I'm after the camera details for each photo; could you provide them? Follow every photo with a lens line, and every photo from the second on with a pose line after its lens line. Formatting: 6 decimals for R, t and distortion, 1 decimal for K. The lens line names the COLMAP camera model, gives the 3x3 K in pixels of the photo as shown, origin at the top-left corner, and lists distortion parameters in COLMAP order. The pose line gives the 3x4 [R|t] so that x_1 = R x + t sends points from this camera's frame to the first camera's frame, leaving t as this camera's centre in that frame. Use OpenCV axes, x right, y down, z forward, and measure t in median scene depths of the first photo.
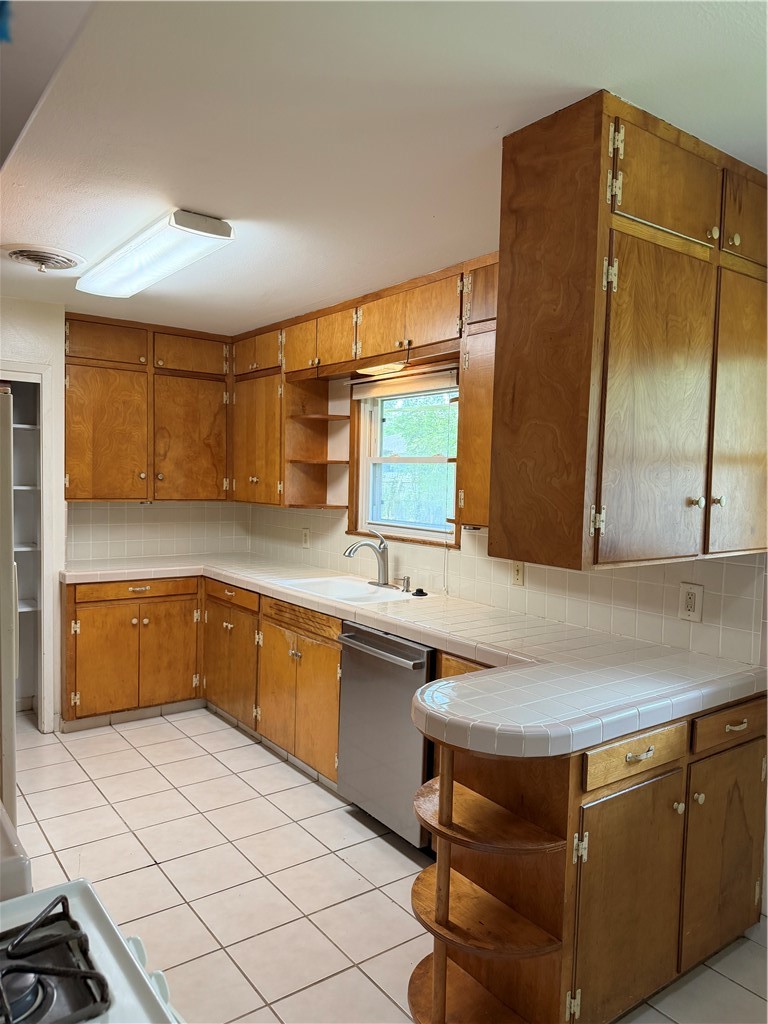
lens RADIAL K [[726.4, 0, 387.3], [0, 726.4, 516.4], [0, 0, 1]] dist [0.028999, -0.031404]
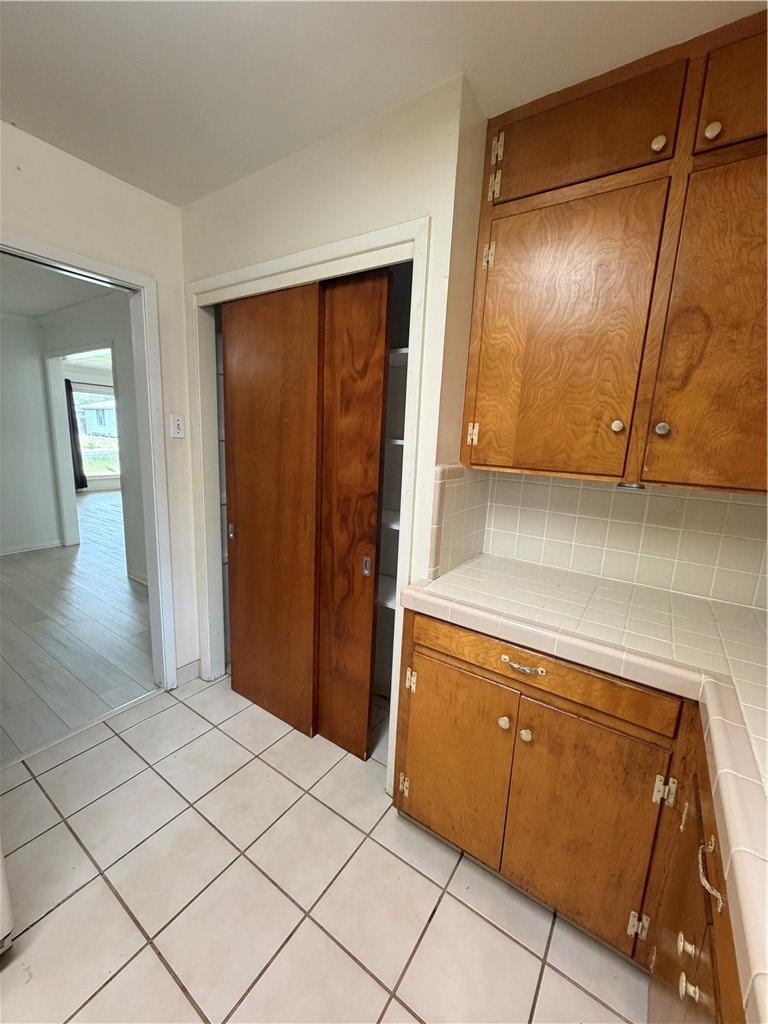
lens RADIAL K [[412.3, 0, 381.6], [0, 412.3, 510.6], [0, 0, 1]] dist [-0.000277, 0.000577]
pose [[0.324750, 0.168854, -0.930605, -0.157210], [-0.085543, 0.985146, 0.148898, -0.035339], [0.941924, 0.031252, 0.334370, 0.931519]]
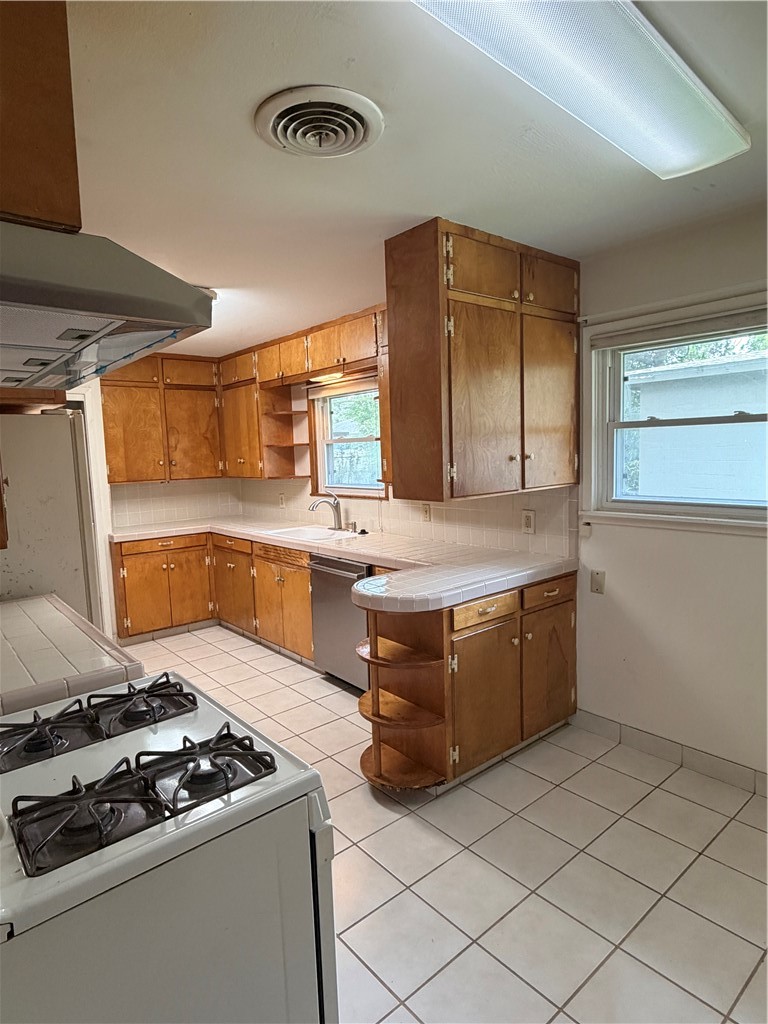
lens RADIAL K [[597.7, 0, 383.9], [0, 597.7, 512.0], [0, 0, 1]] dist [-0.017125, 0.001521]
pose [[0.996681, -0.063417, 0.051039, 0.028167], [0.061016, 0.997015, 0.047314, 0.011571], [-0.053888, -0.044043, 0.997575, -0.193030]]
